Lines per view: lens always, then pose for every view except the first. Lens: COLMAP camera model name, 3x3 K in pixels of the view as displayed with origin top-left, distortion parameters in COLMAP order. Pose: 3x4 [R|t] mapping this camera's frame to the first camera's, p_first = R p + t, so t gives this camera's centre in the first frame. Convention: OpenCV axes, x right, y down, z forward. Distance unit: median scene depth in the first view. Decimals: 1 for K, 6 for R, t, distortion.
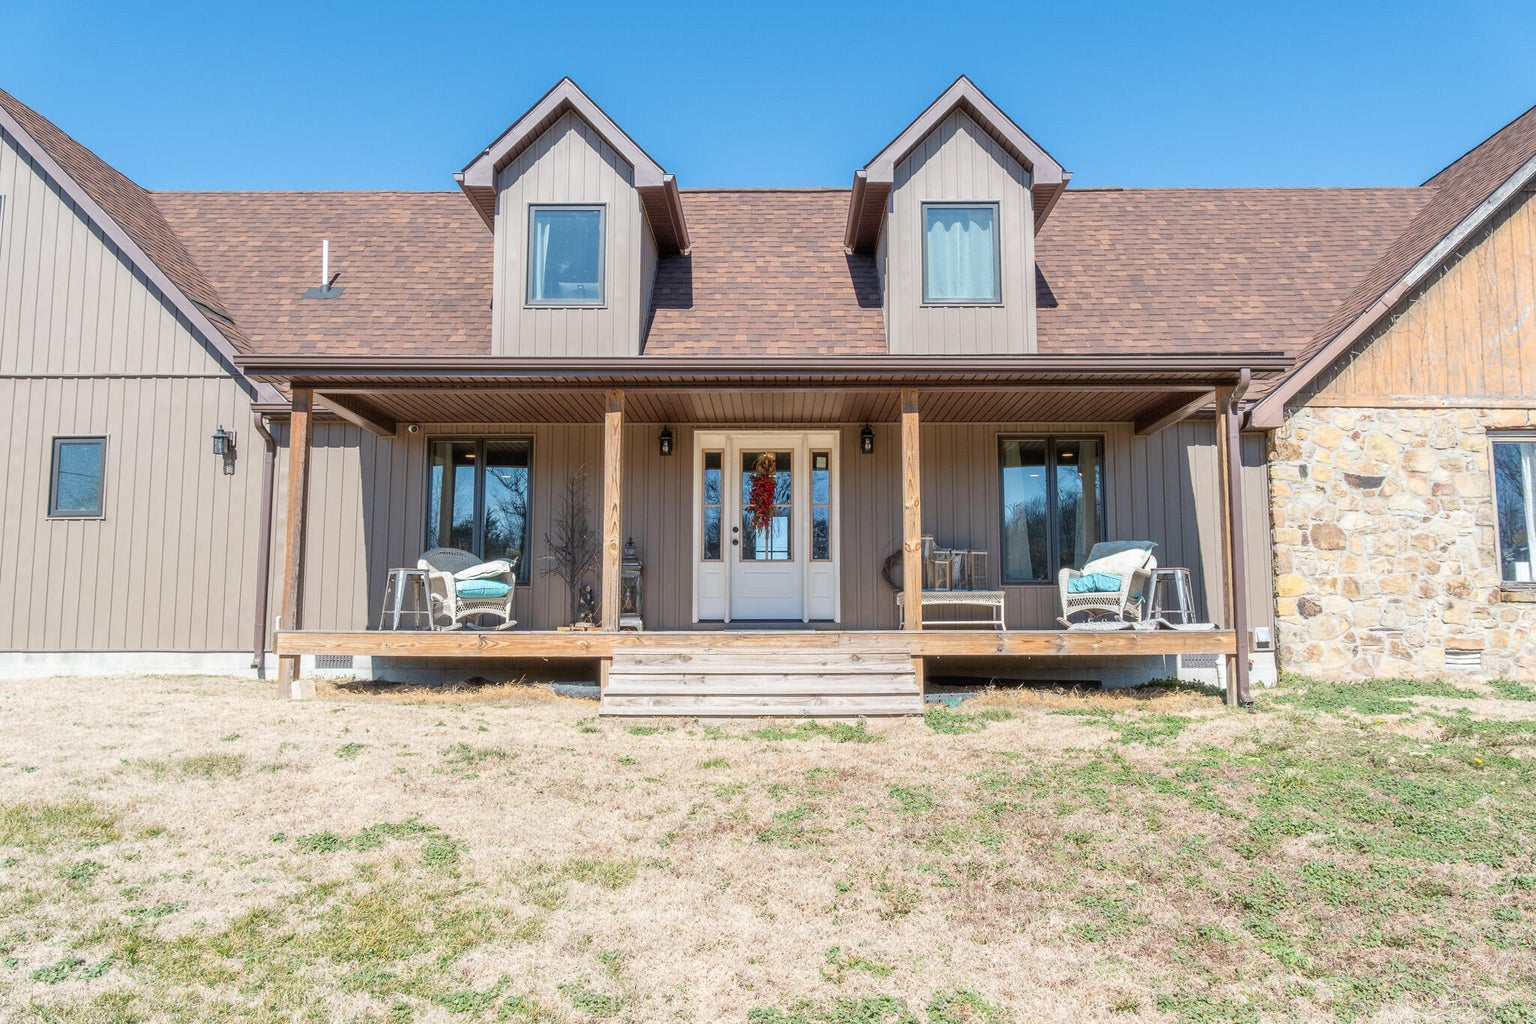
lens RADIAL K [[1116.2, 0, 768.0], [0, 1116.2, 512.0], [0, 0, 1]] dist [-0.010729, -0.000943]
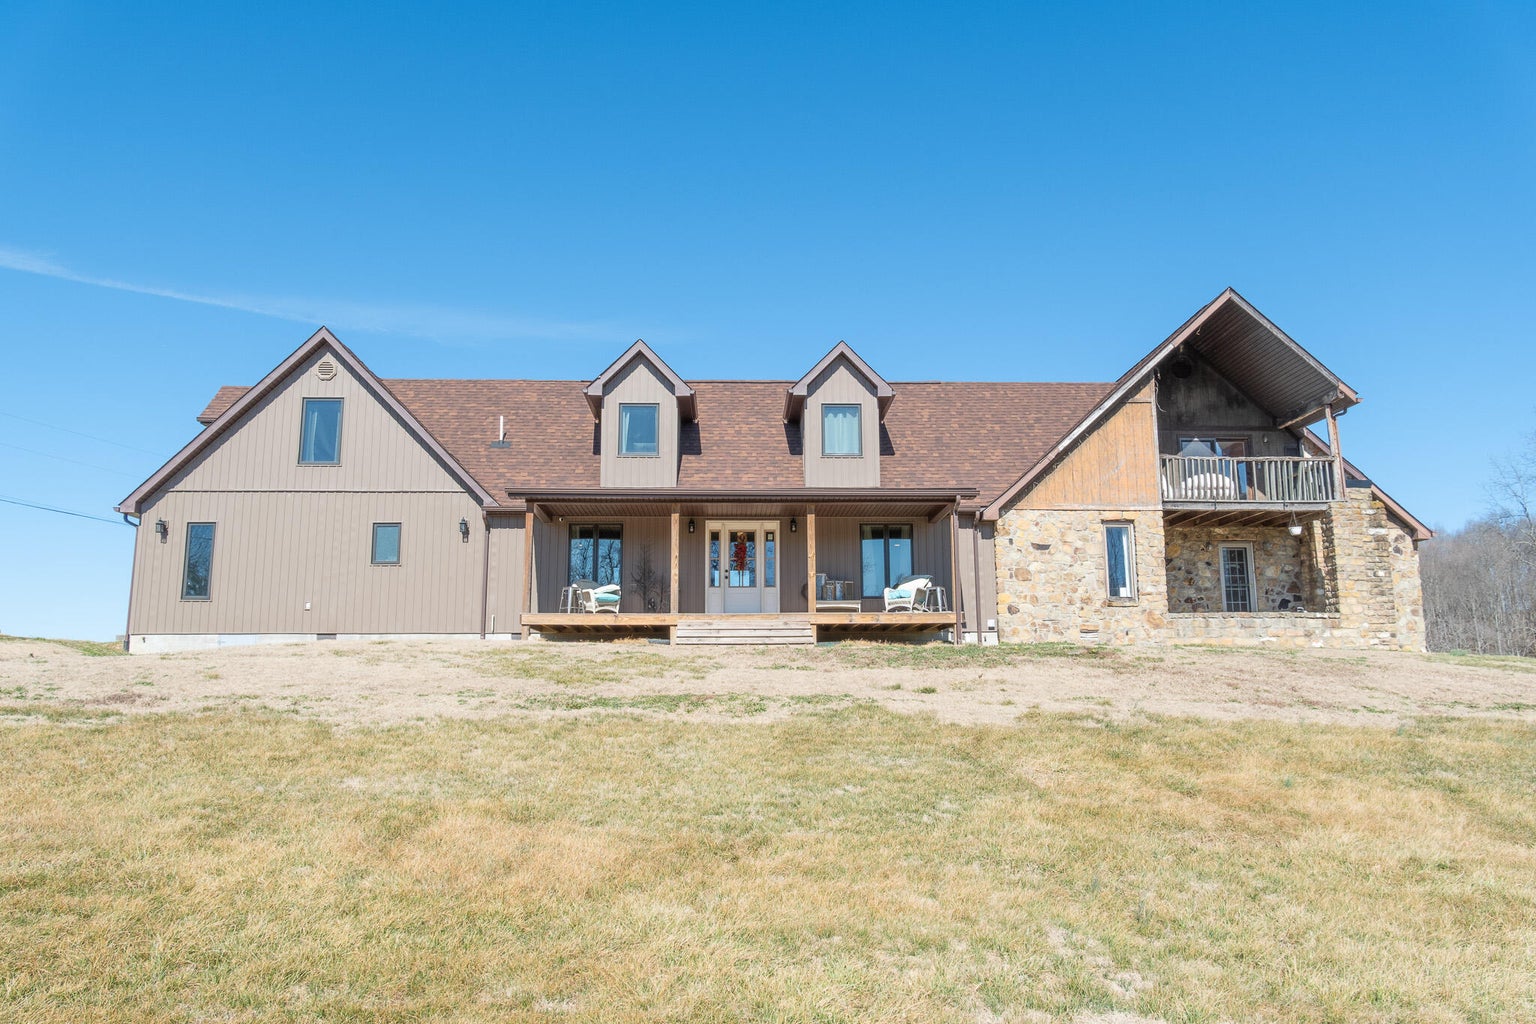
lens RADIAL K [[1116.2, 0, 768.0], [0, 1116.2, 512.0], [0, 0, 1]] dist [-0.010729, -0.000943]
pose [[0.998941, 0.002868, 0.045921, -0.047243], [0.000252, 0.997699, -0.067792, 0.045522], [-0.046010, 0.067732, 0.996642, -0.971312]]
